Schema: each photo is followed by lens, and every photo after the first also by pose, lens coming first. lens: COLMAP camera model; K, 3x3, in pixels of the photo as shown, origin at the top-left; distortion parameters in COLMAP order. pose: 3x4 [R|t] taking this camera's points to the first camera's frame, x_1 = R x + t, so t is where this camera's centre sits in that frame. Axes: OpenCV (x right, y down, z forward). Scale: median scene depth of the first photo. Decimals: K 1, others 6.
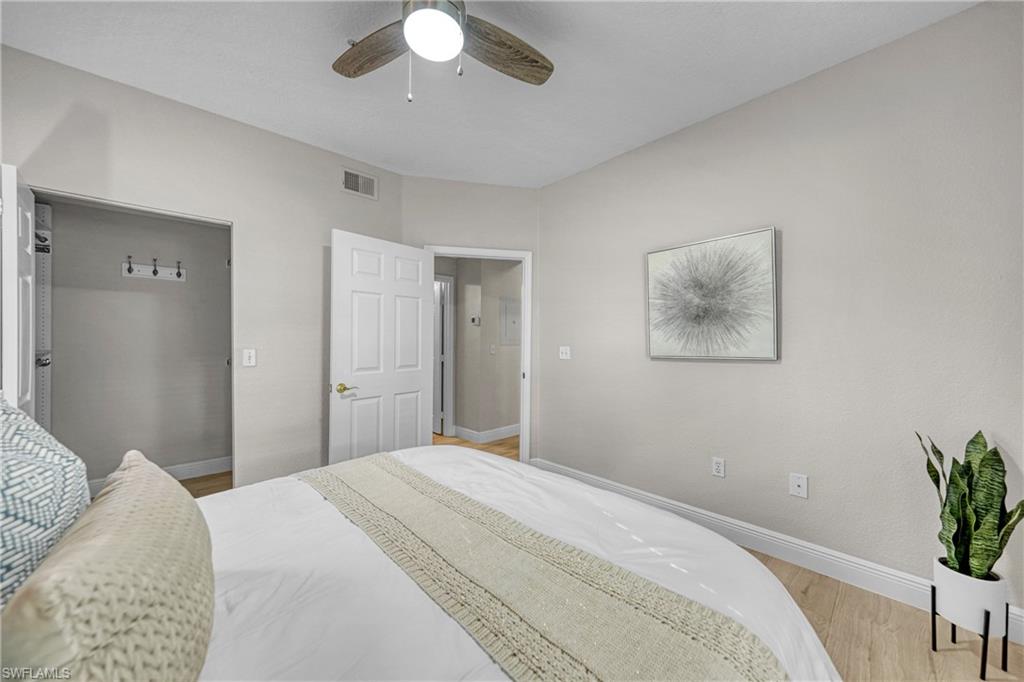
lens RADIAL K [[359.7, 0, 514.9], [0, 359.7, 340.9], [0, 0, 1]] dist [0.000145, 0.000041]
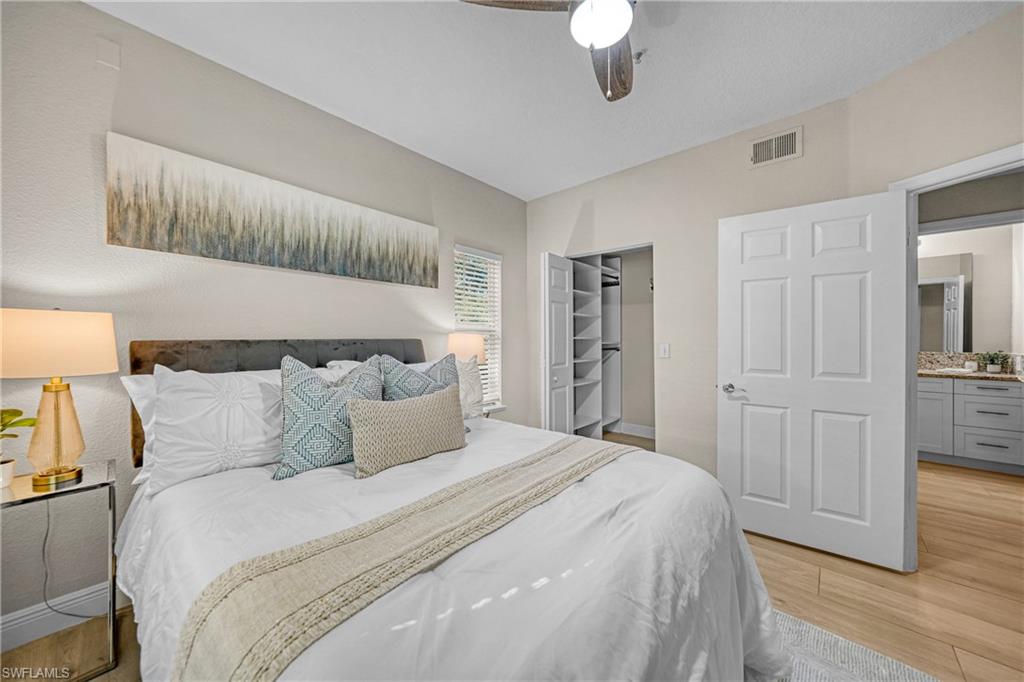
lens RADIAL K [[359.7, 0, 514.9], [0, 359.7, 340.9], [0, 0, 1]] dist [0.000145, 0.000041]
pose [[0.094188, 0.014292, -0.995452, 0.382161], [-0.007082, 0.999881, 0.013685, 0.001258], [0.995529, 0.005761, 0.094278, 0.359046]]
